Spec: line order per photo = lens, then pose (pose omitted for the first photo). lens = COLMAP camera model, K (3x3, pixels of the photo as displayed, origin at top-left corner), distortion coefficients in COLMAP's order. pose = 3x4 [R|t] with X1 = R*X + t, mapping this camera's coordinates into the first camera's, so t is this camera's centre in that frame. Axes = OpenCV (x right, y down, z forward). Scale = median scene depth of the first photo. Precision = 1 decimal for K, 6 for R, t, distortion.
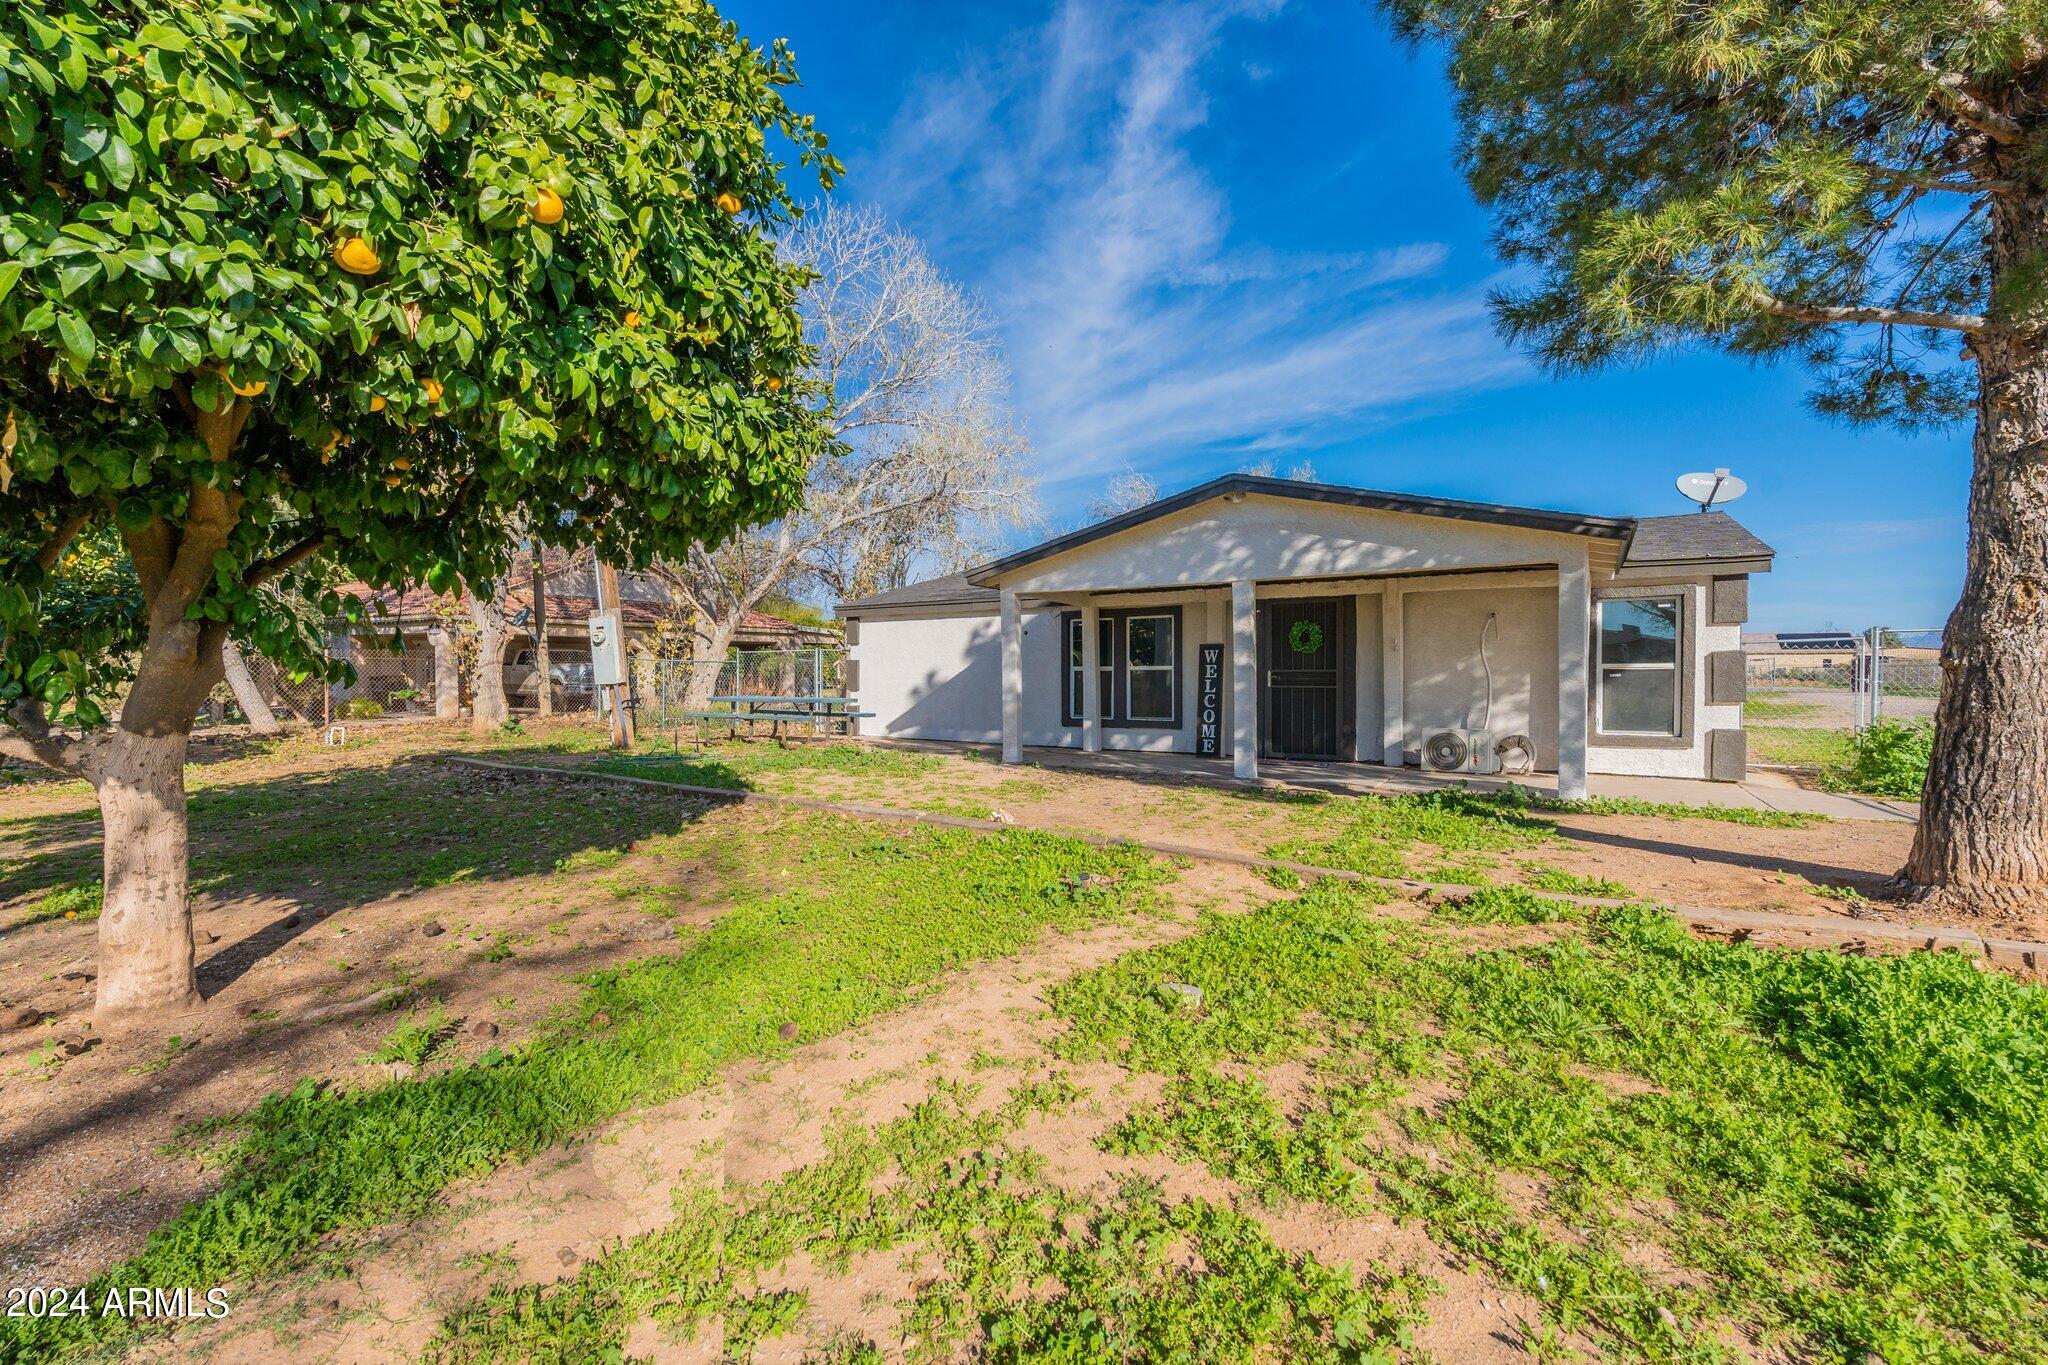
lens RADIAL K [[901.9, 0, 1009.7], [0, 901.9, 679.9], [0, 0, 1]] dist [0.002737, -0.001917]
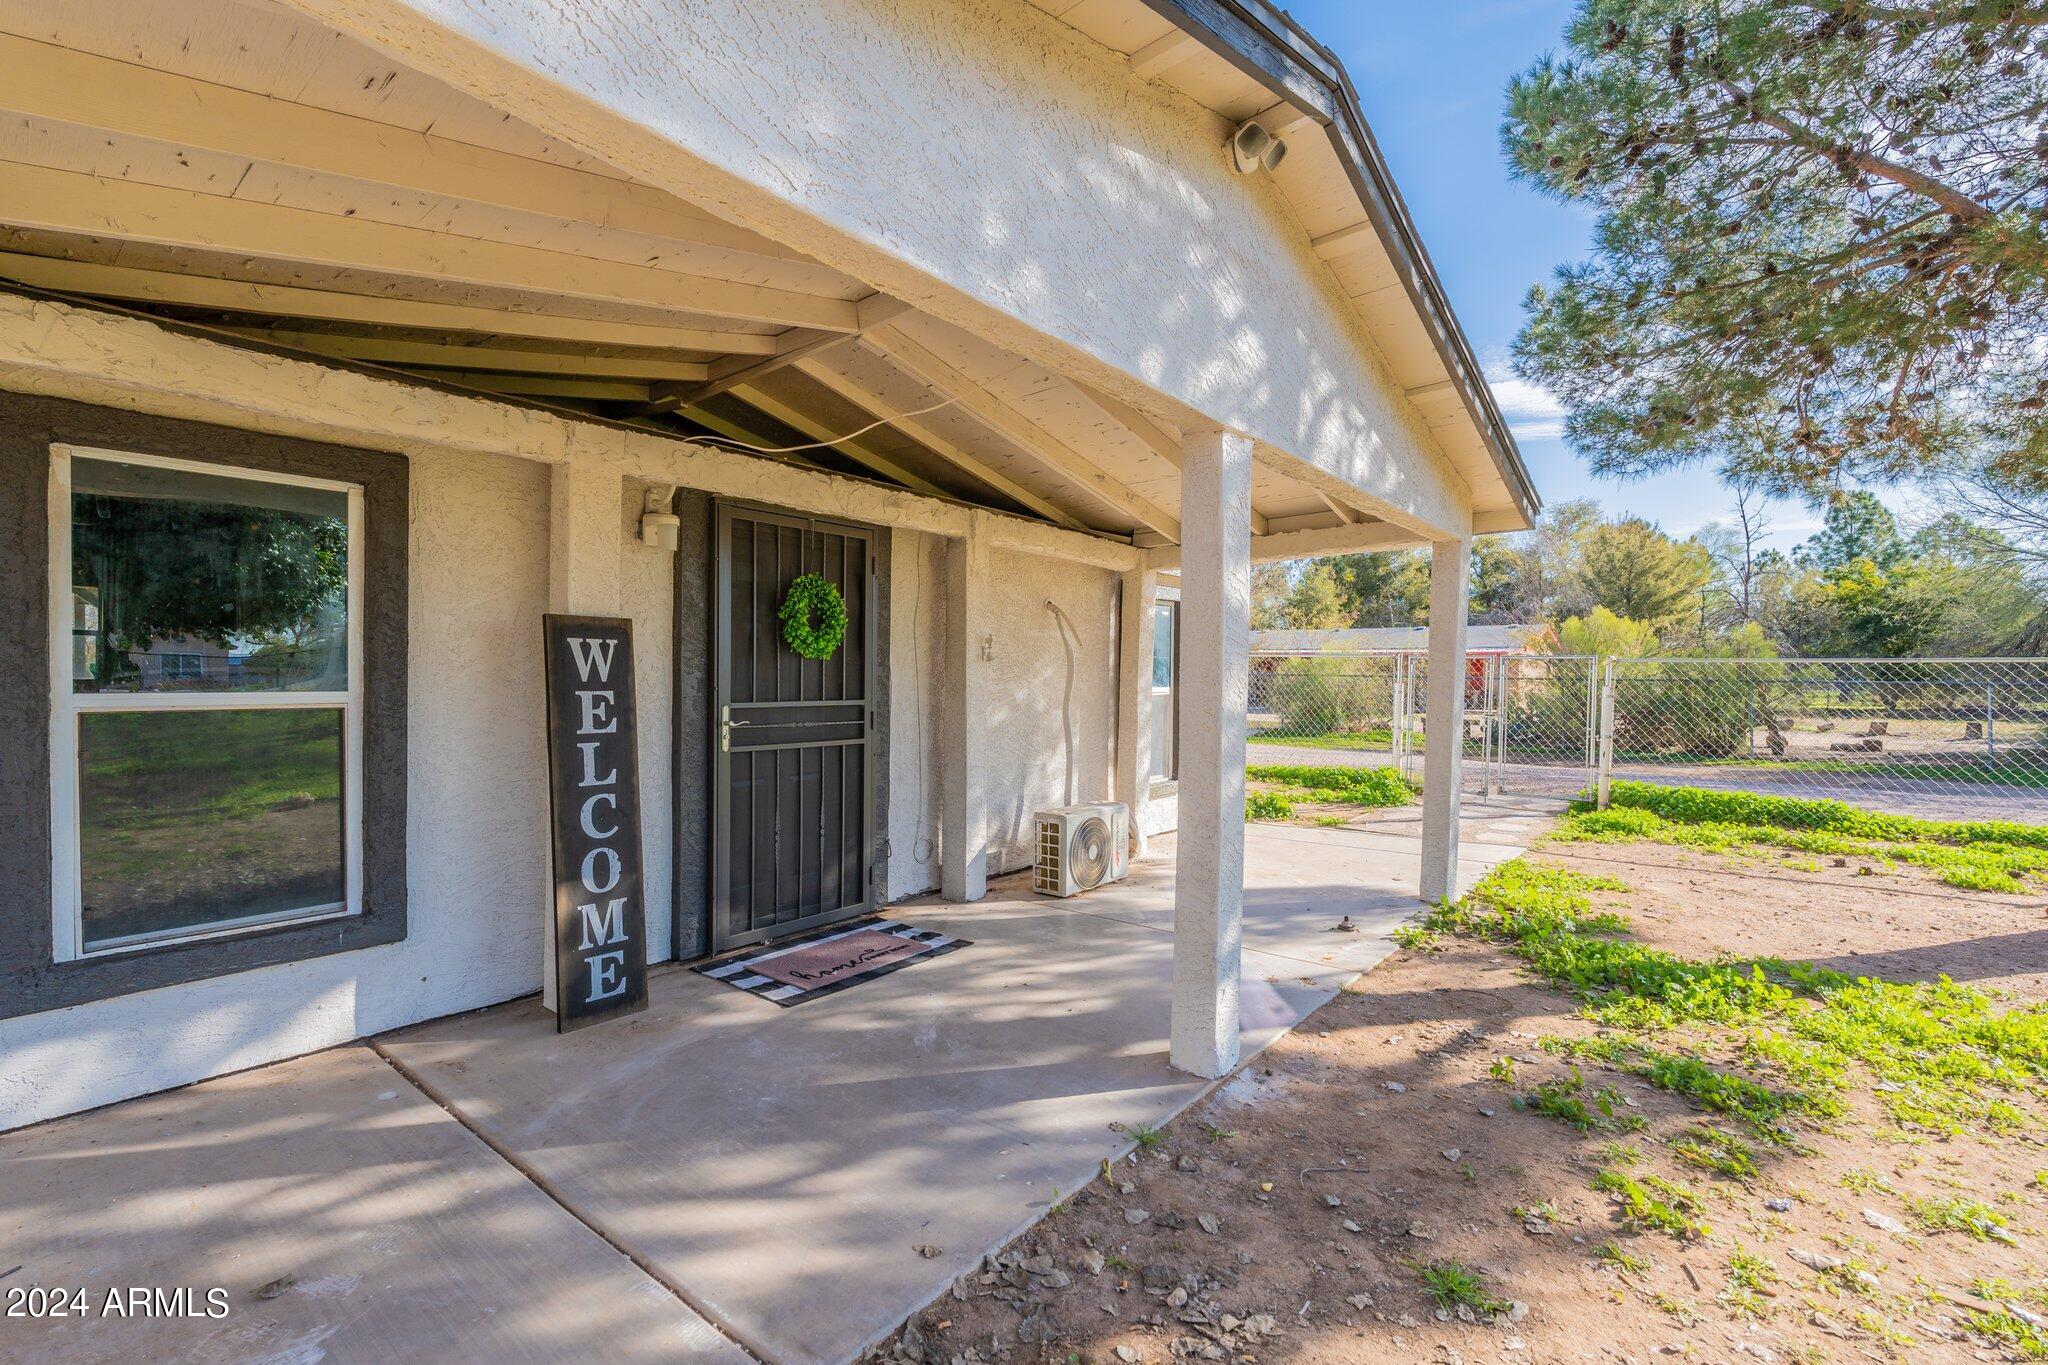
lens RADIAL K [[901.9, 0, 1016.5], [0, 901.9, 689.9], [0, 0, 1]] dist [0.002737, -0.001917]
pose [[0.102473, -0.016096, 0.994606, -0.045425], [-0.008892, 0.999814, 0.017096, -0.021545], [-0.994696, -0.010595, 0.102311, 0.777976]]
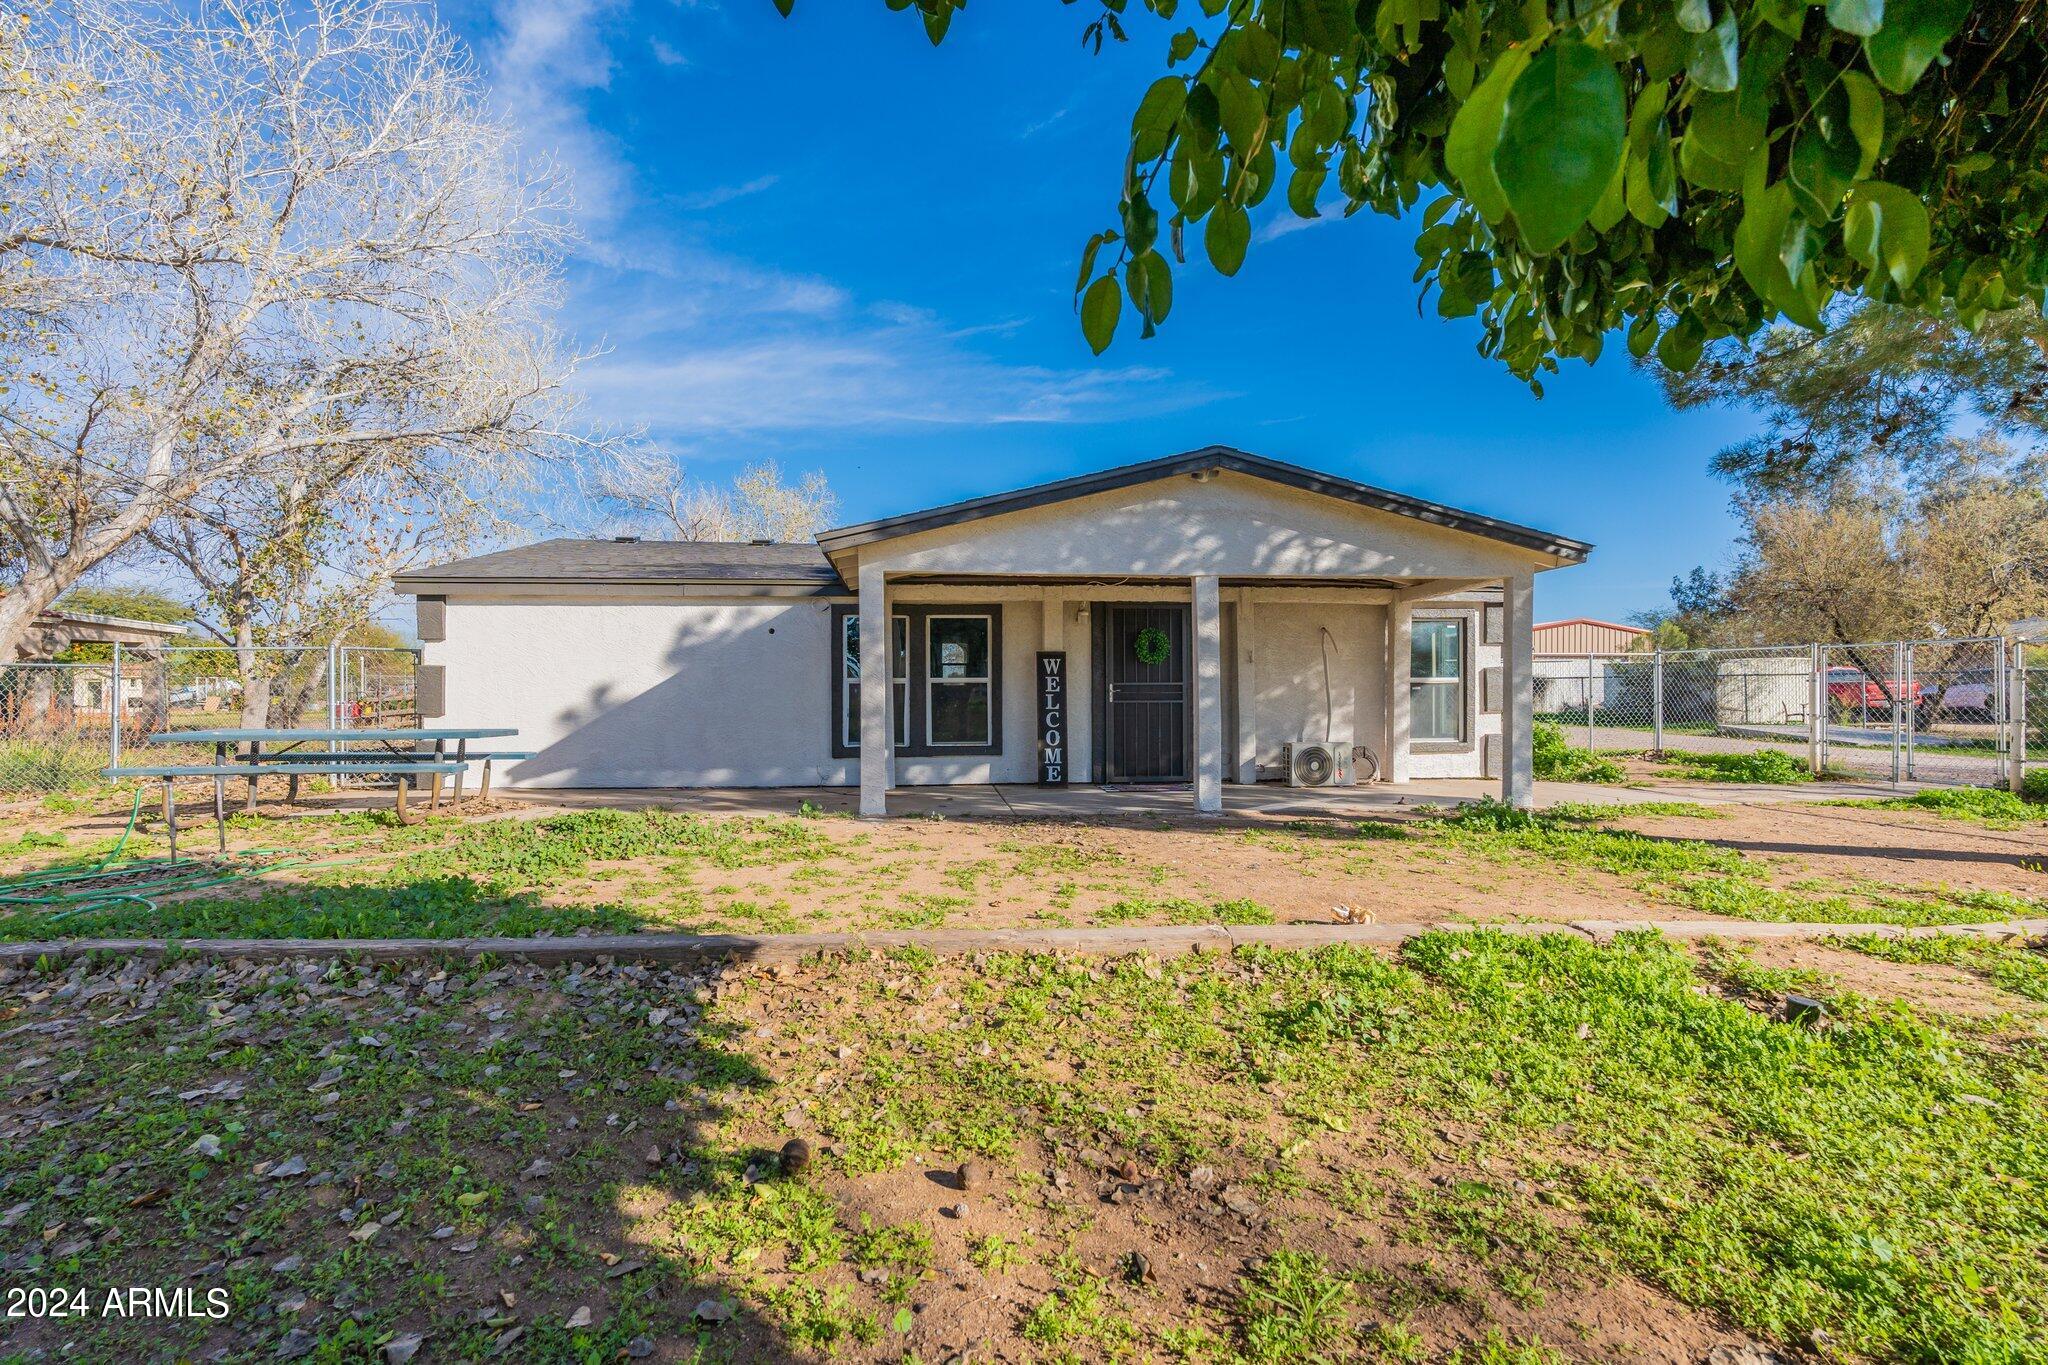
lens RADIAL K [[901.9, 0, 1017.9], [0, 901.9, 689.6], [0, 0, 1]] dist [0.002737, -0.001917]
pose [[0.780579, -0.001465, 0.625055, -0.302901], [0.005827, 0.999971, -0.004933, -0.000756], [-0.625030, 0.007493, 0.780565, 0.339612]]
